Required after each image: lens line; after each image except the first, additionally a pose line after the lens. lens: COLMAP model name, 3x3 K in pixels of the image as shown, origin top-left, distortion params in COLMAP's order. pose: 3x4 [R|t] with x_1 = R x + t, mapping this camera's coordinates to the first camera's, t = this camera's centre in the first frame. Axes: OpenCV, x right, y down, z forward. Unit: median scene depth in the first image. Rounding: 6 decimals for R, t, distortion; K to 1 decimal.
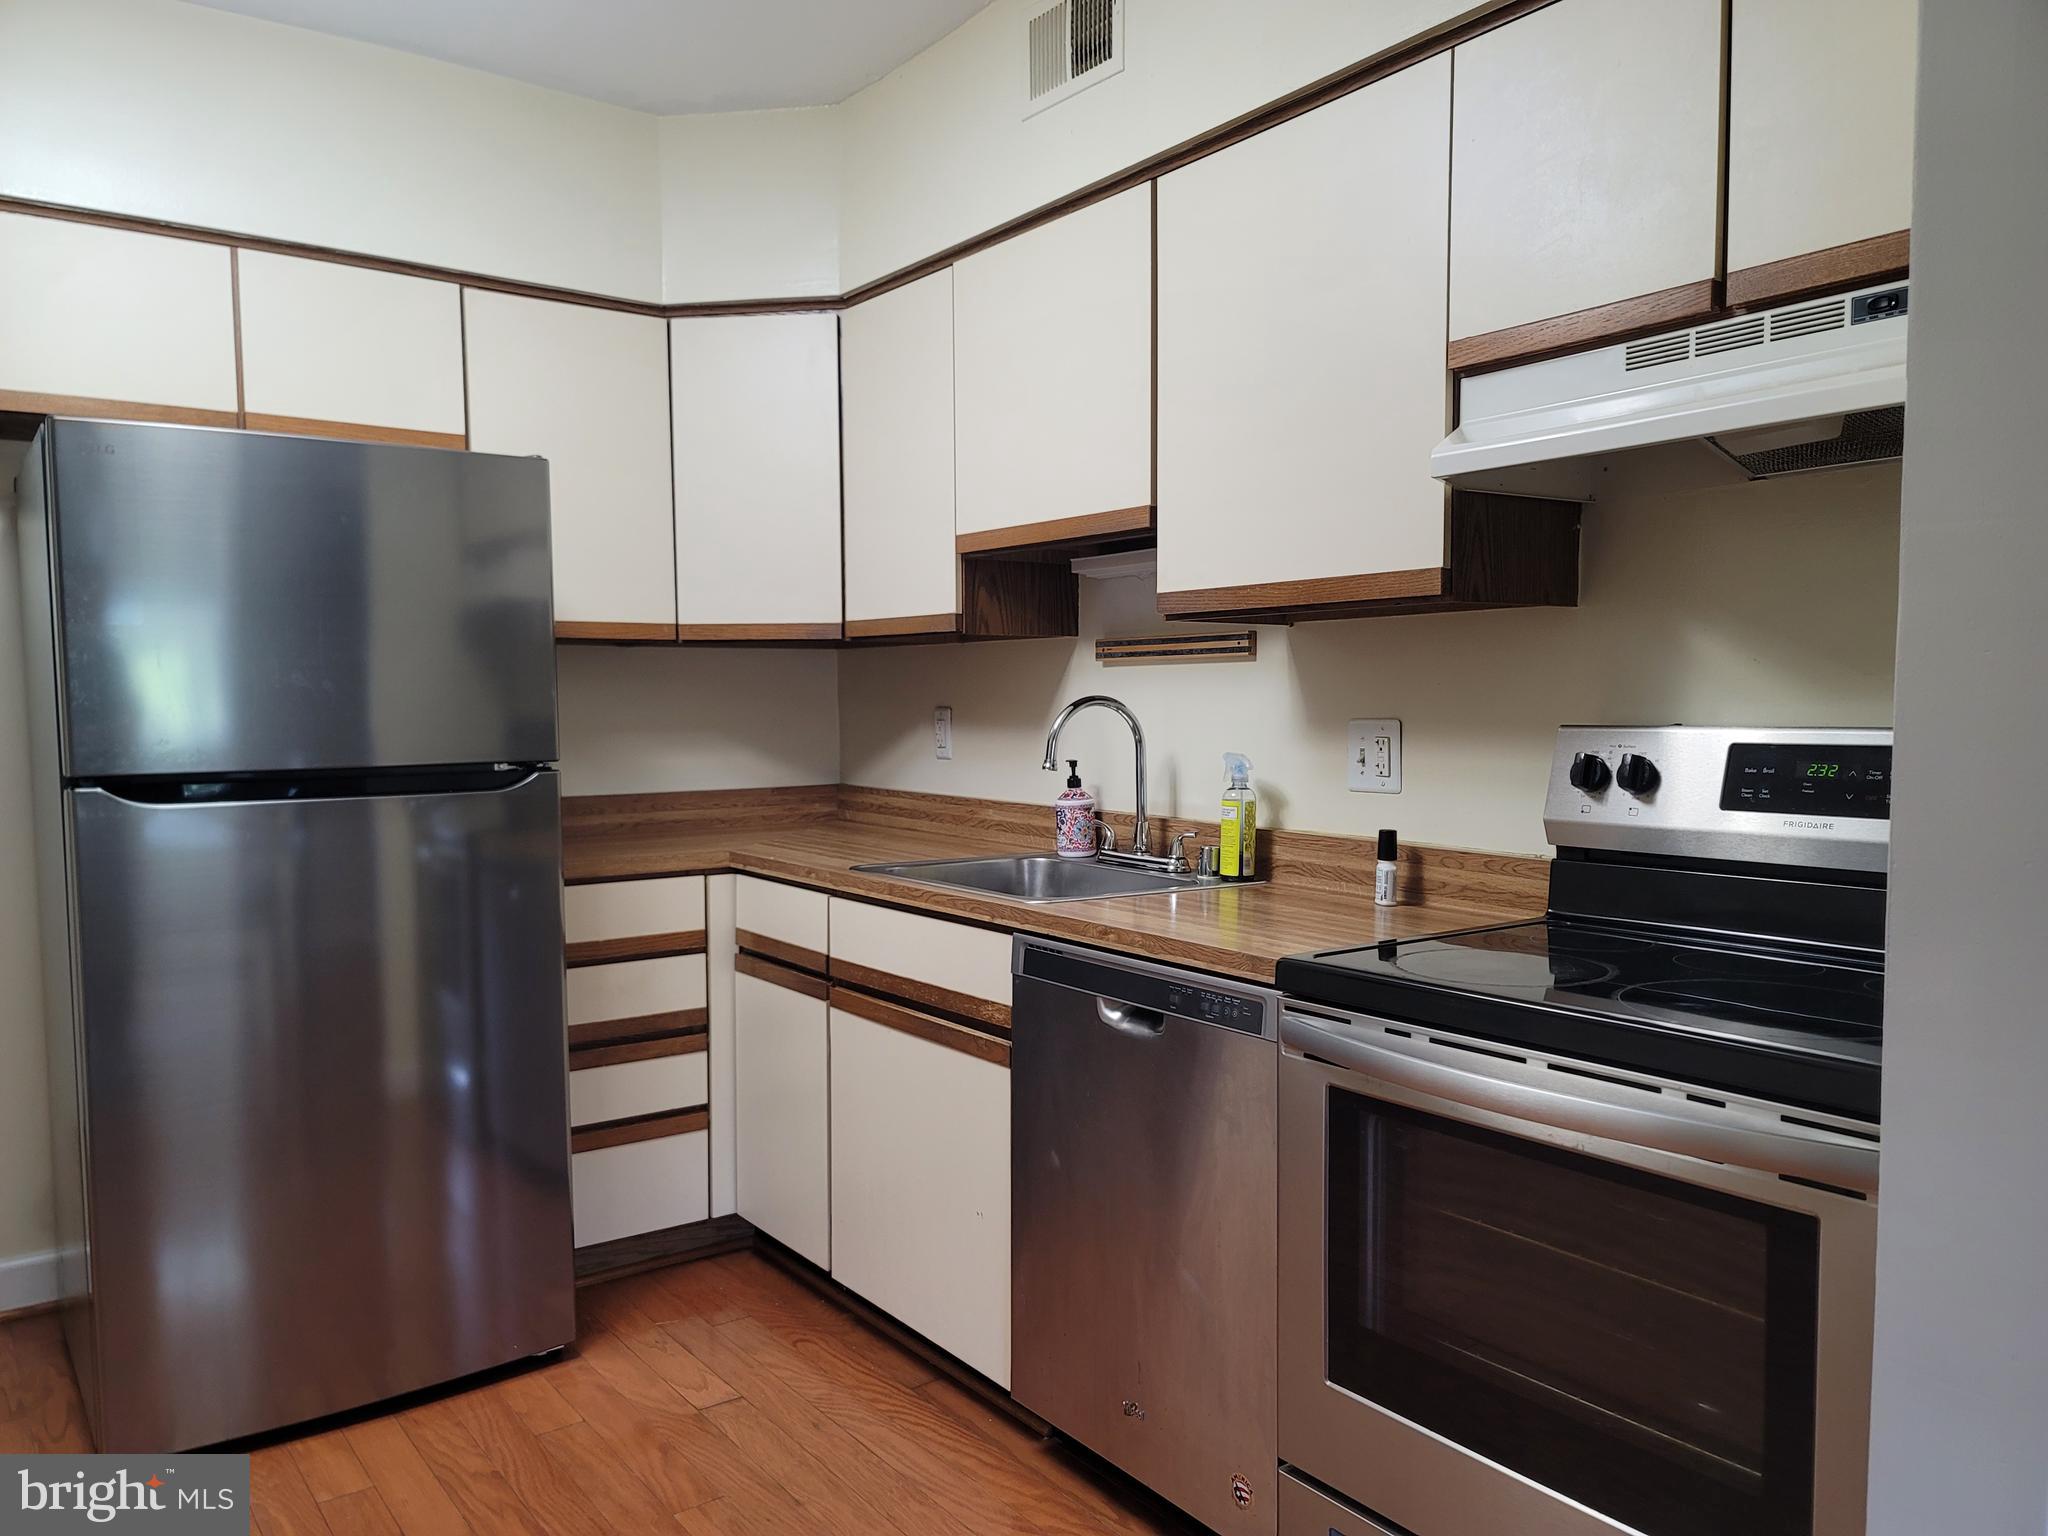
lens RADIAL K [[1506.2, 0, 1022.4], [0, 1506.2, 772.6], [0, 0, 1]] dist [0.056856, -0.034574]
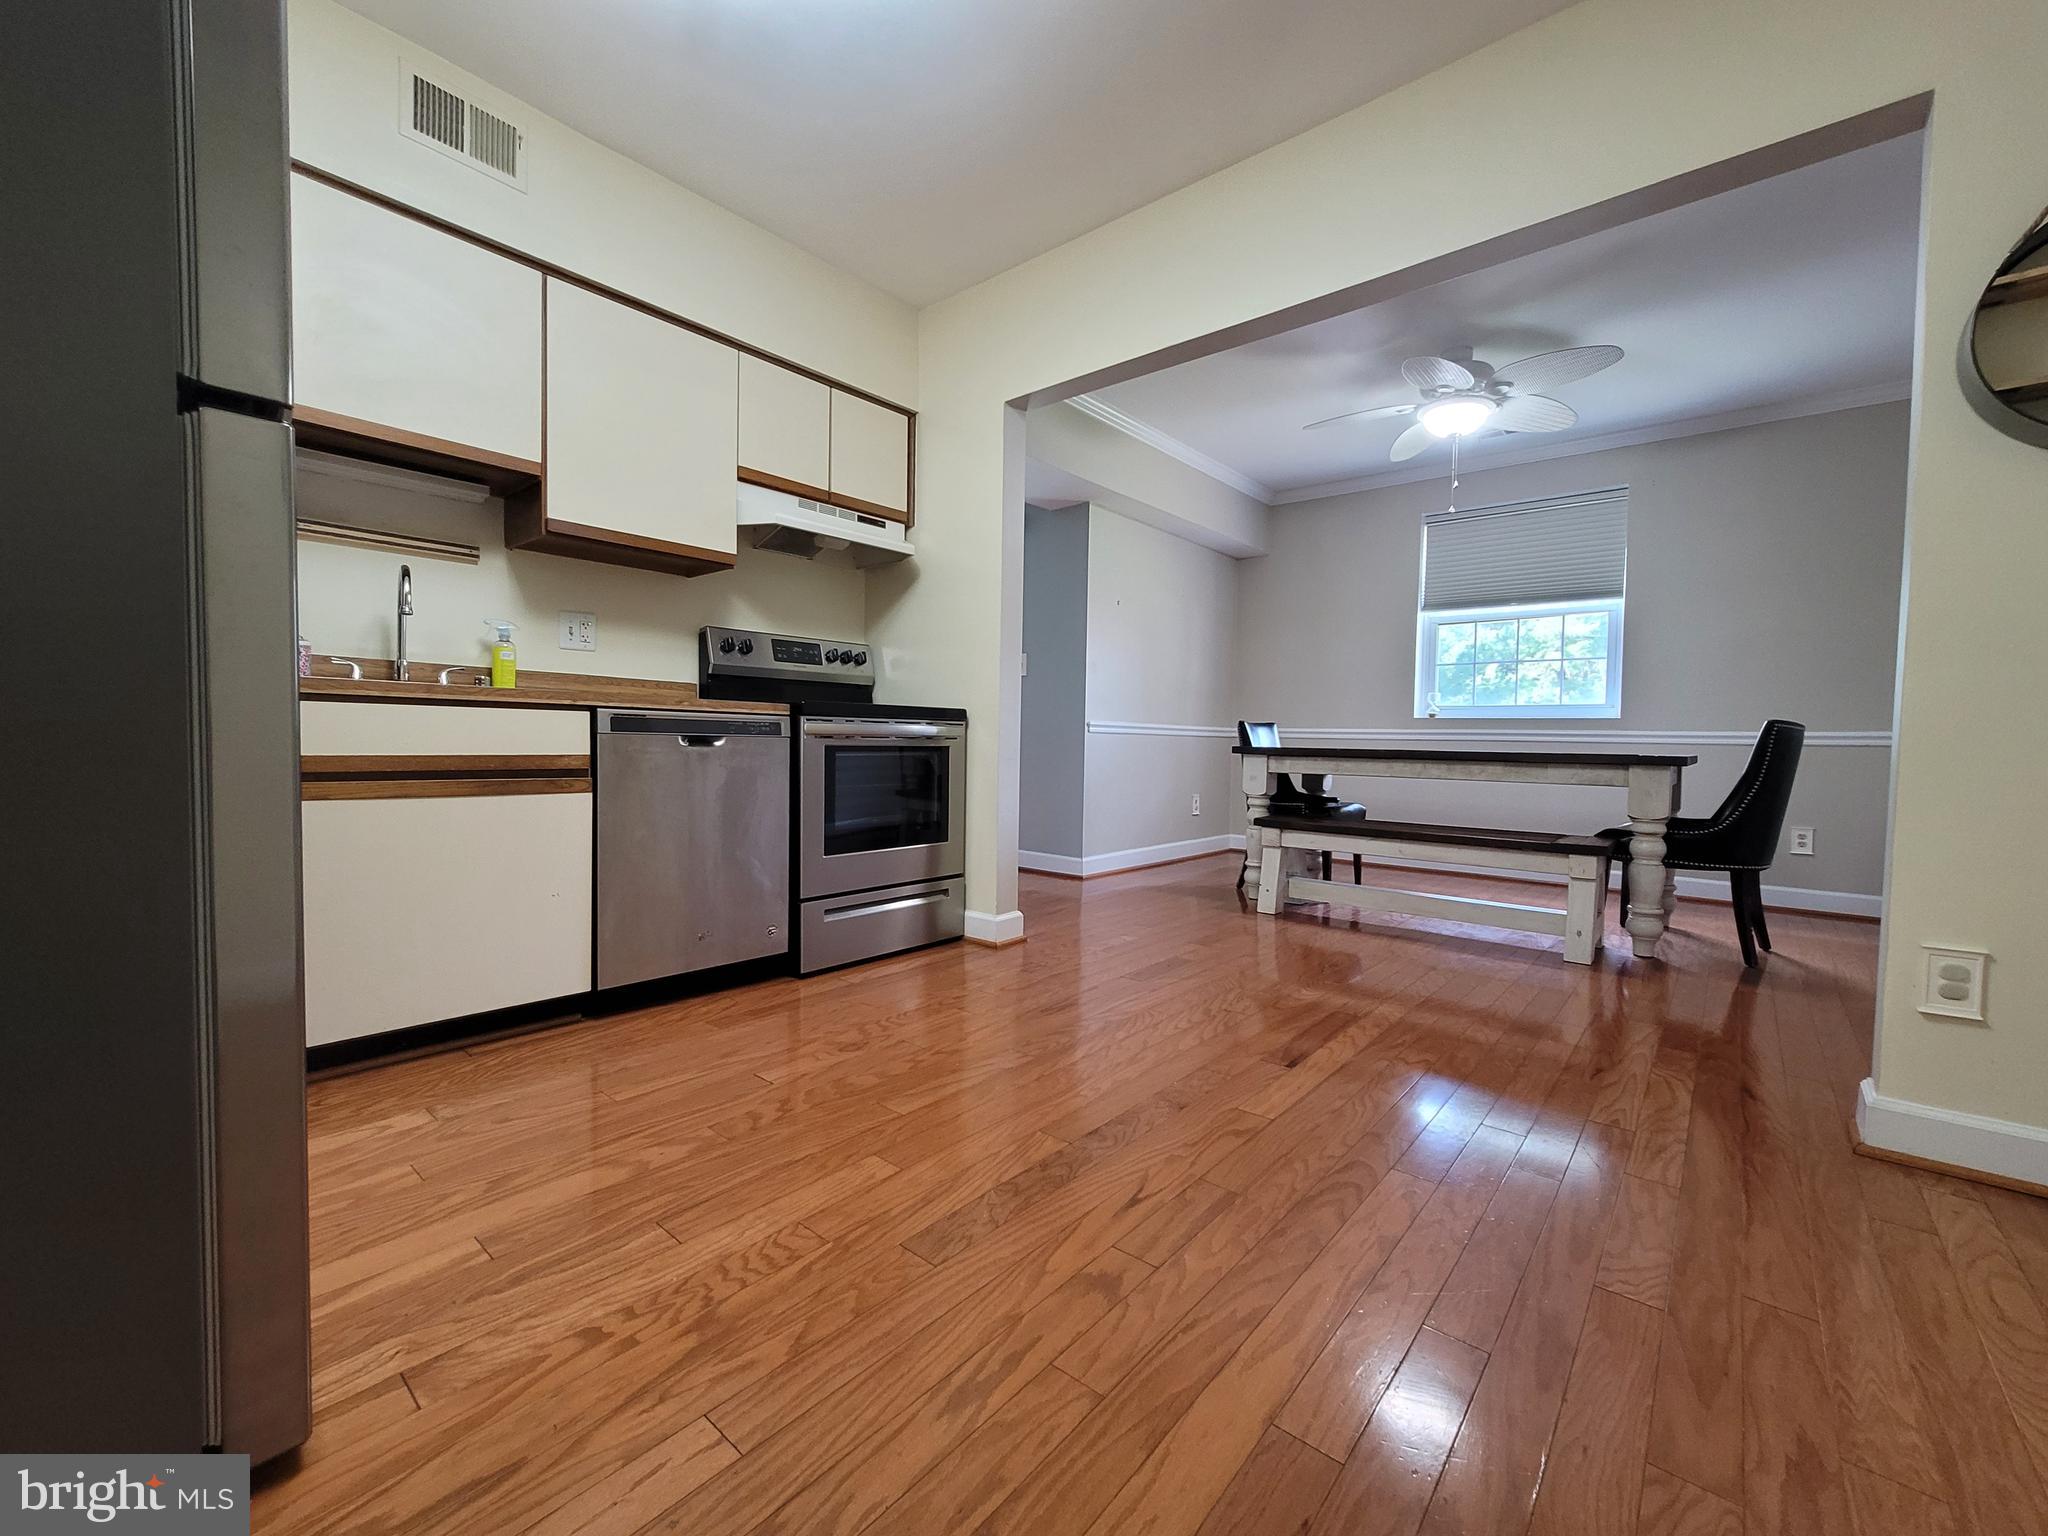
lens RADIAL K [[835.0, 0, 1023.1], [0, 835.0, 771.4], [0, 0, 1]] dist [-0.006563, 0.004440]
pose [[-0.222219, -0.034656, 0.974381, -0.990043], [0.042232, 0.998088, 0.045130, 0.150748], [-0.974082, 0.051179, -0.220331, 0.735167]]
